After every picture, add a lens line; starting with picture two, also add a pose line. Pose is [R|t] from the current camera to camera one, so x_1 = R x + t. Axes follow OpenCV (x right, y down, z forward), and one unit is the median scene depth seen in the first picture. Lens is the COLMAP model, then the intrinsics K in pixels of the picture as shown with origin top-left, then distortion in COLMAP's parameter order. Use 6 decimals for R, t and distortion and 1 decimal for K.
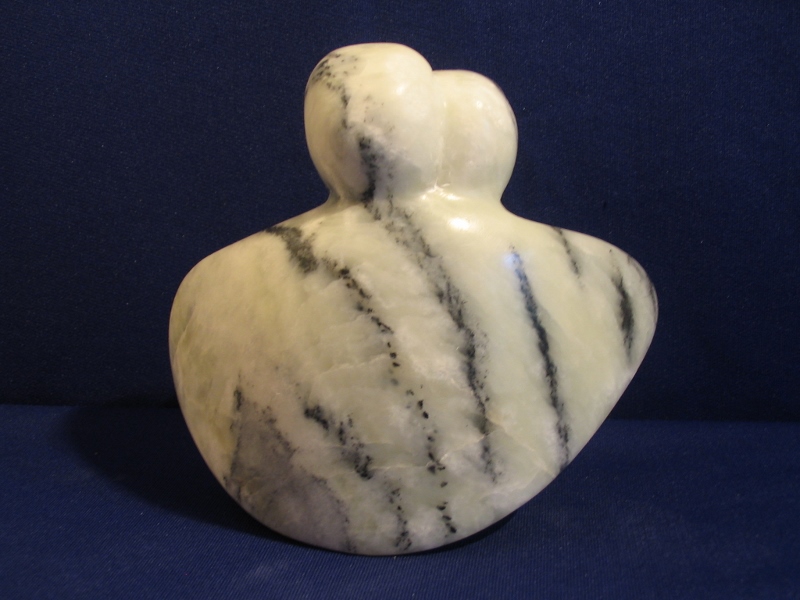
lens RADIAL K [[915.7, 0, 399.9], [0, 915.7, 301.2], [0, 0, 1]] dist [-0.088362, 0.000000]
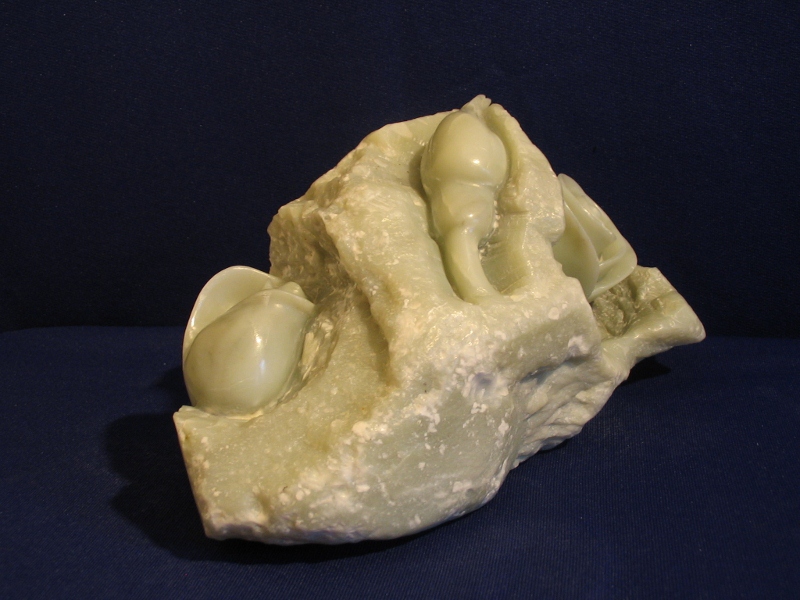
lens RADIAL K [[915.7, 0, 397.9], [0, 915.7, 299.2], [0, 0, 1]] dist [-0.088362, 0.000000]
pose [[0.998966, -0.004901, -0.045192, 0.025848], [0.007982, 0.997636, 0.068248, 0.003600], [0.044751, -0.068538, 0.996644, -0.183358]]
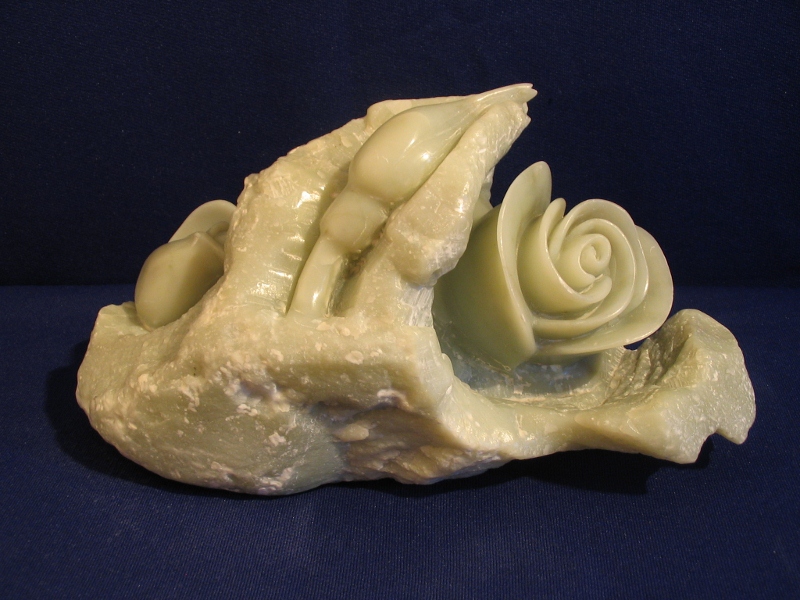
lens RADIAL K [[915.7, 0, 399.6], [0, 915.7, 303.3], [0, 0, 1]] dist [-0.088362, 0.000000]
pose [[0.614583, 0.368497, -0.697494, 0.969895], [-0.154465, 0.923287, 0.351683, -0.356891], [0.773581, -0.108400, 0.624357, 0.379957]]
